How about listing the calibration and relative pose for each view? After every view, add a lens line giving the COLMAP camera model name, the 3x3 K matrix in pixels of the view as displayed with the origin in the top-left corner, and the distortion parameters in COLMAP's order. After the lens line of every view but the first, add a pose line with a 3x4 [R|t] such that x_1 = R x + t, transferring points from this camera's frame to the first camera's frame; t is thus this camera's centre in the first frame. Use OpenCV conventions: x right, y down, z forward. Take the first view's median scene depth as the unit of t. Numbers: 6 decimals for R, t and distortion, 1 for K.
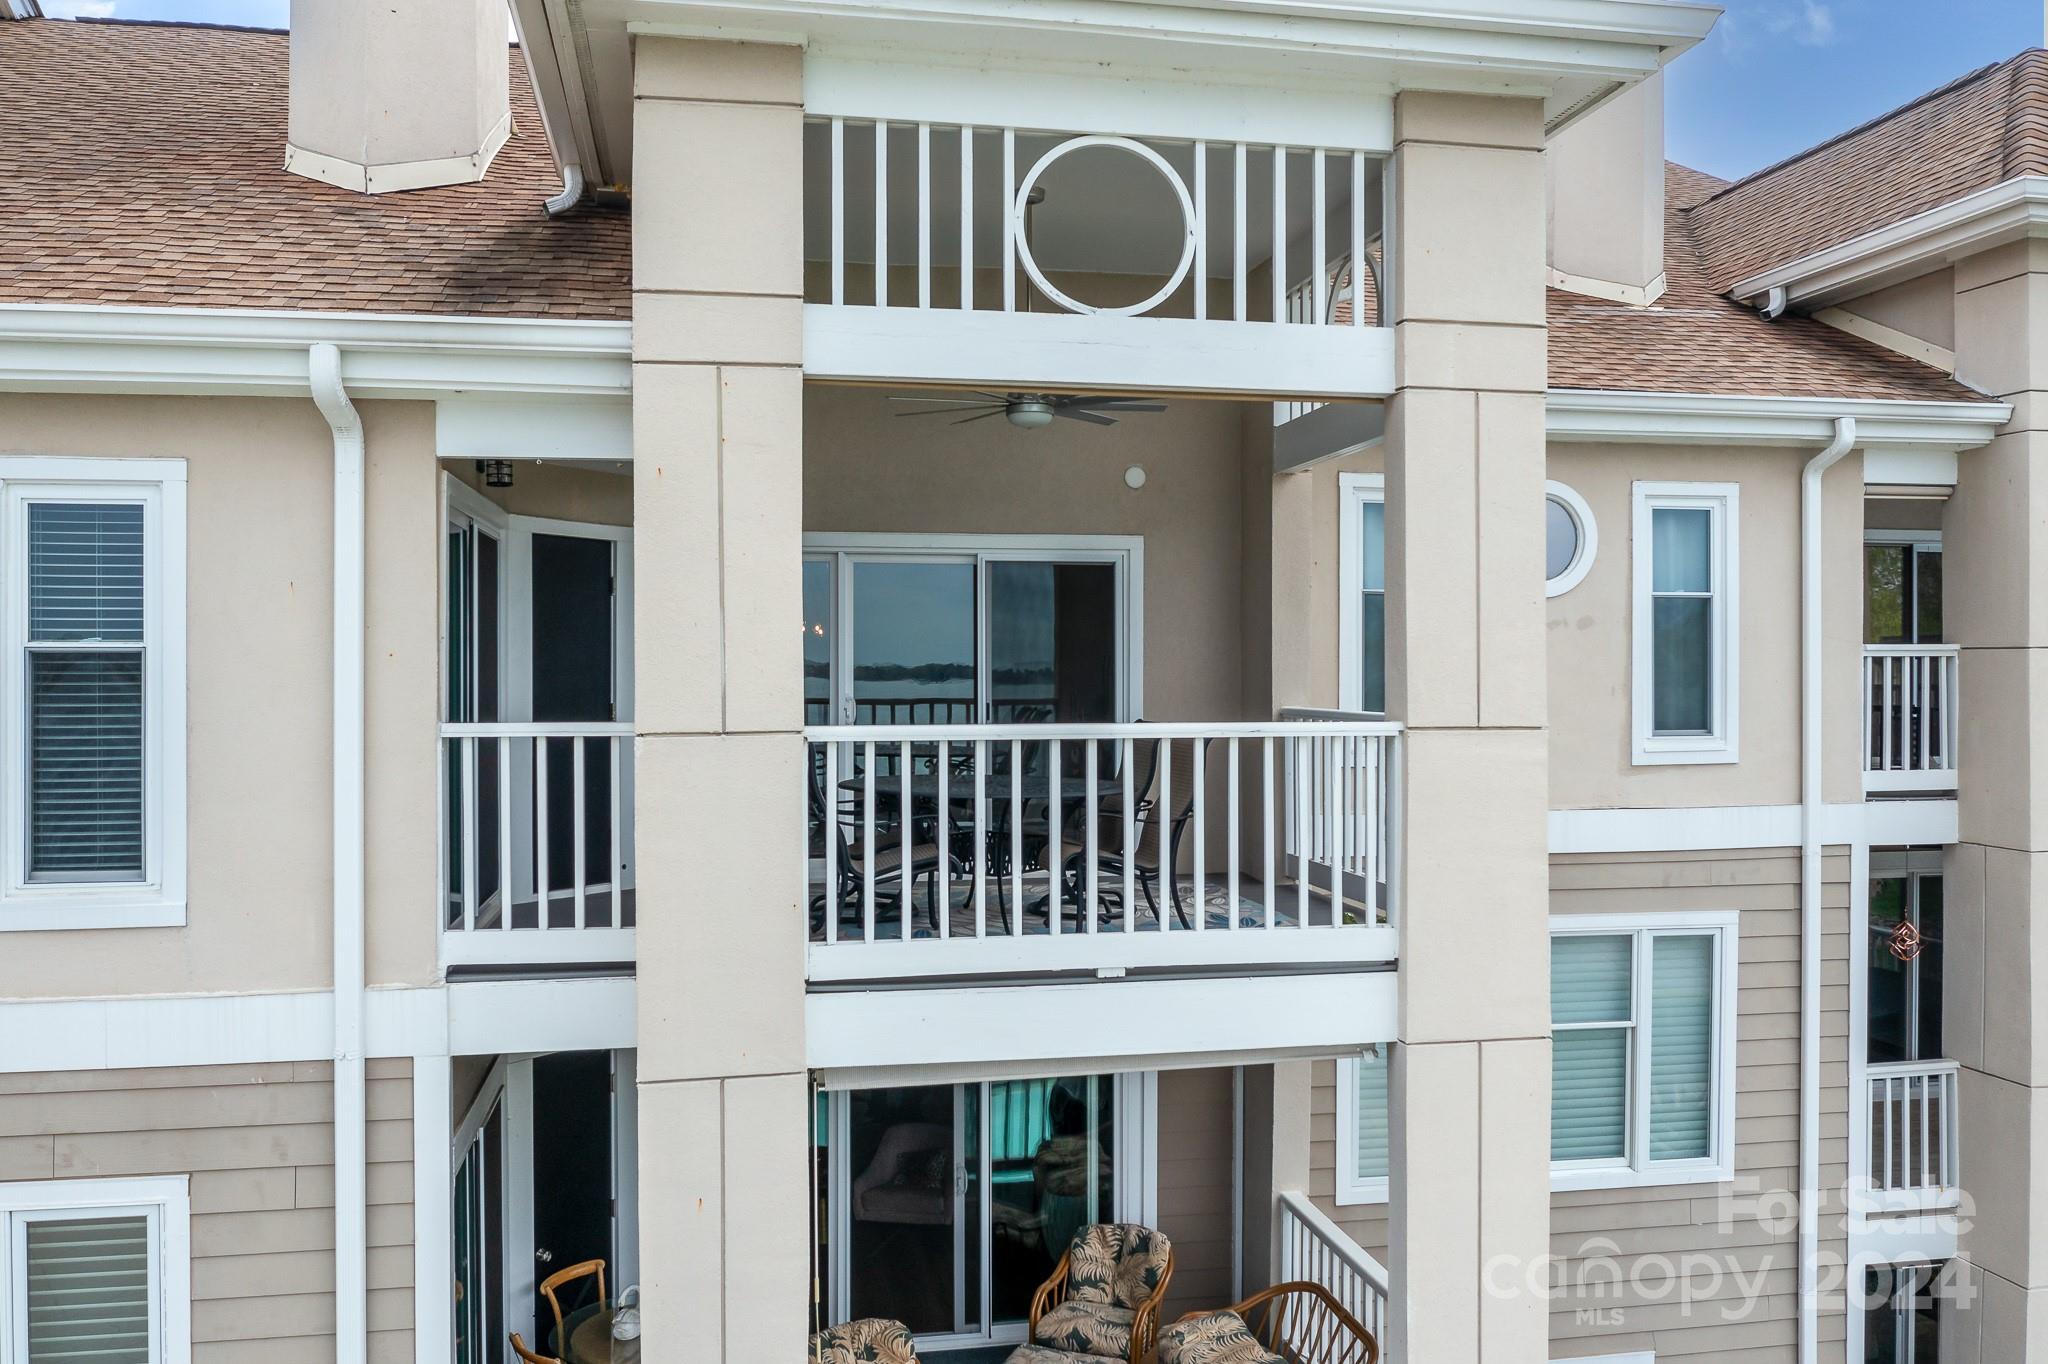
lens RADIAL K [[1668.7, 0, 1021.7], [0, 1668.7, 682.2], [0, 0, 1]] dist [-0.005487, -0.000864]
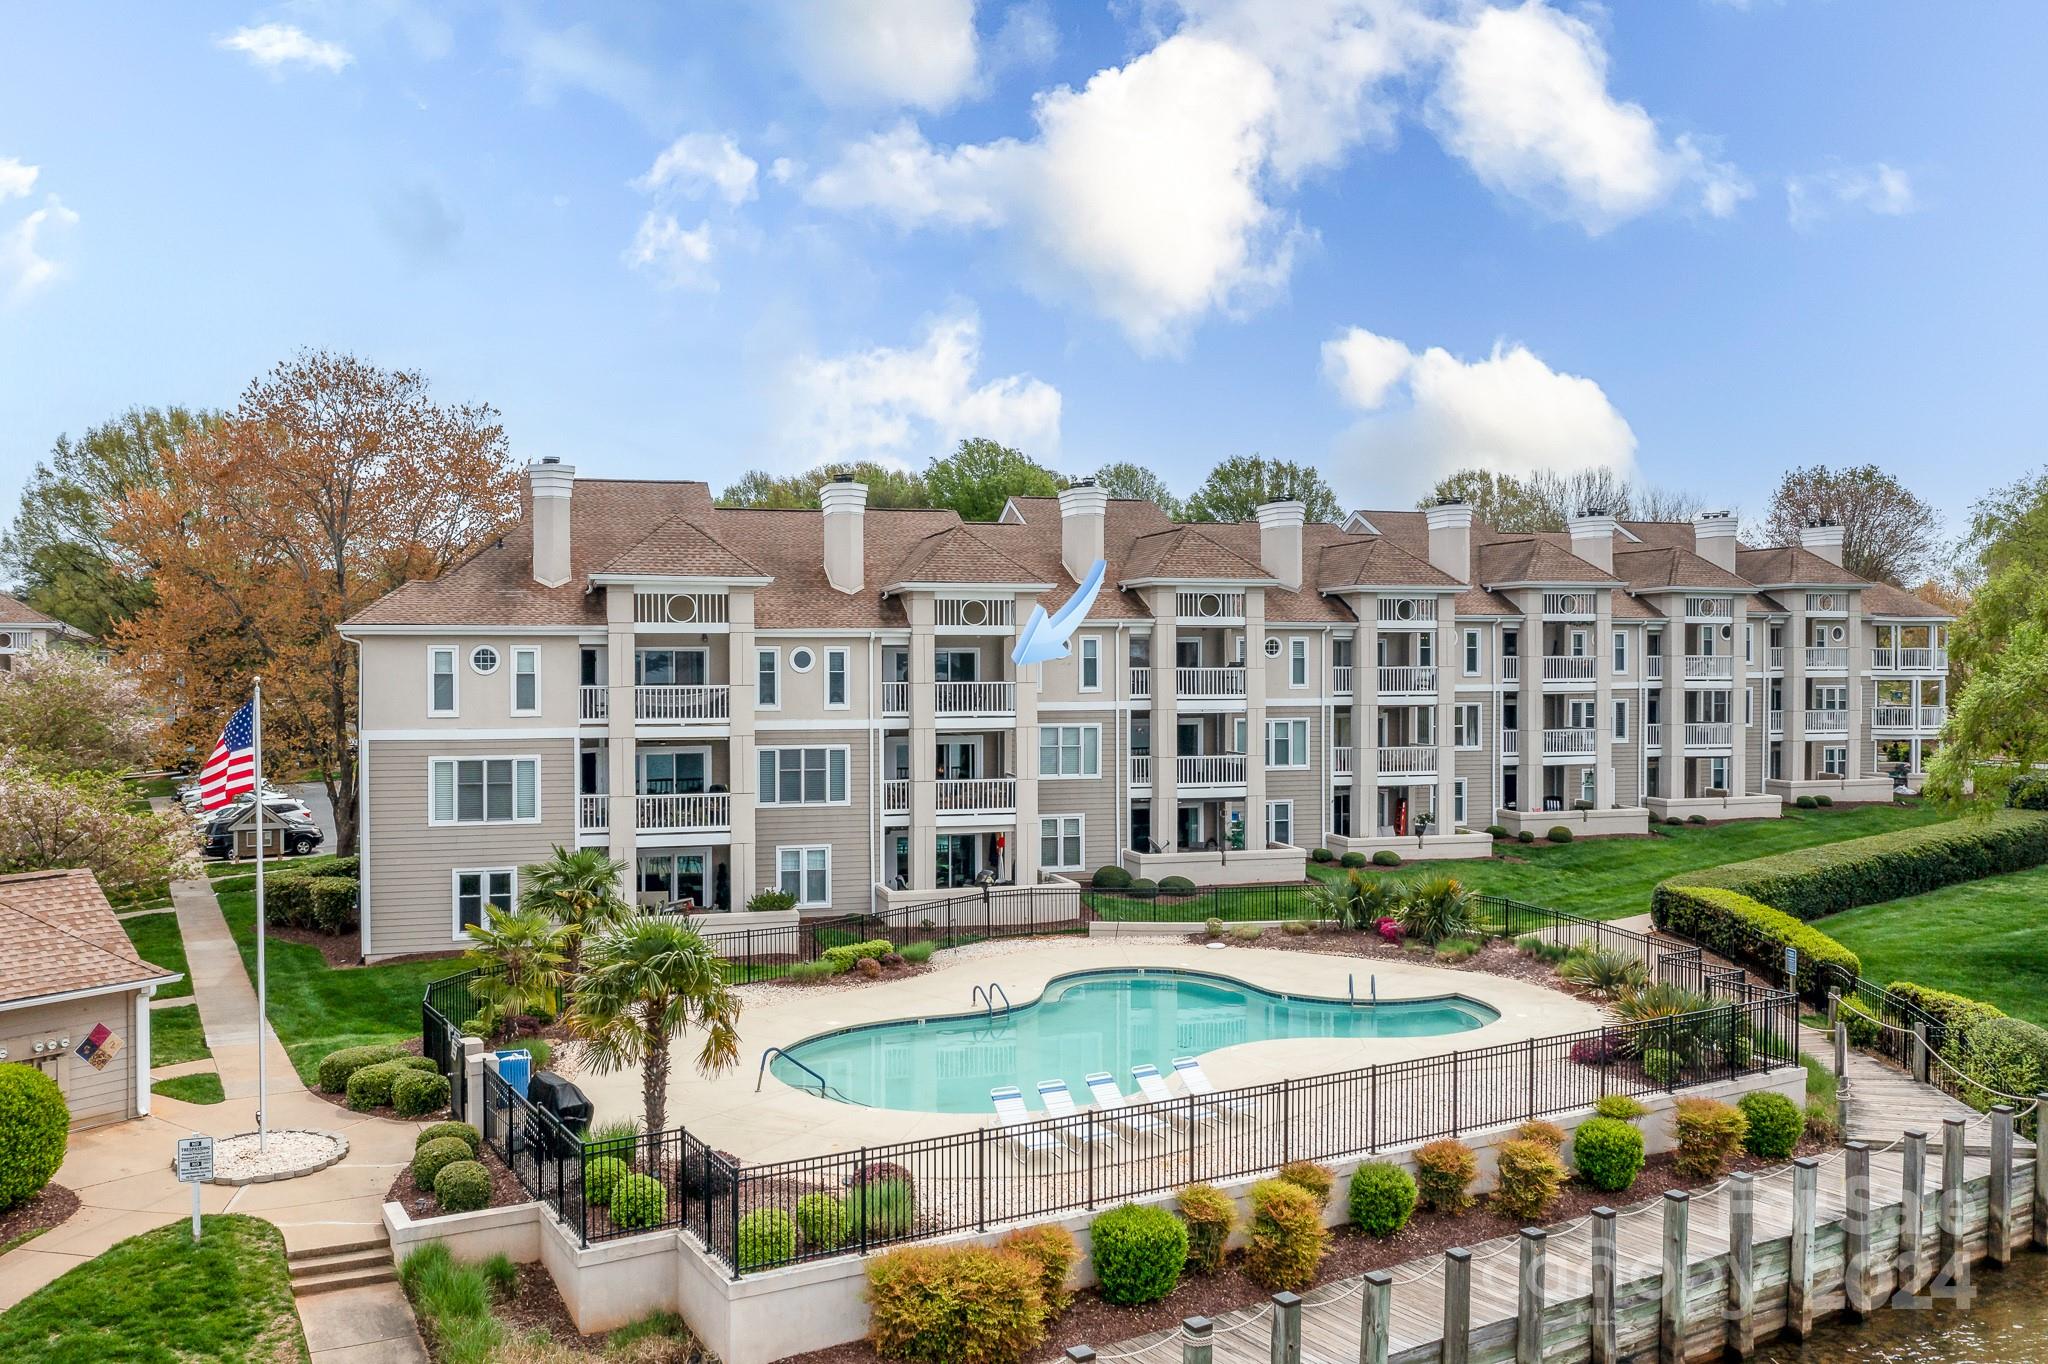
lens RADIAL K [[1668.7, 0, 1023.8], [0, 1668.7, 680.9], [0, 0, 1]] dist [-0.005487, -0.000864]
pose [[0.994170, -0.002036, 0.107800, -0.513259], [0.001244, 0.999972, 0.007419, -0.033632], [-0.107812, -0.007242, 0.994145, -6.152379]]
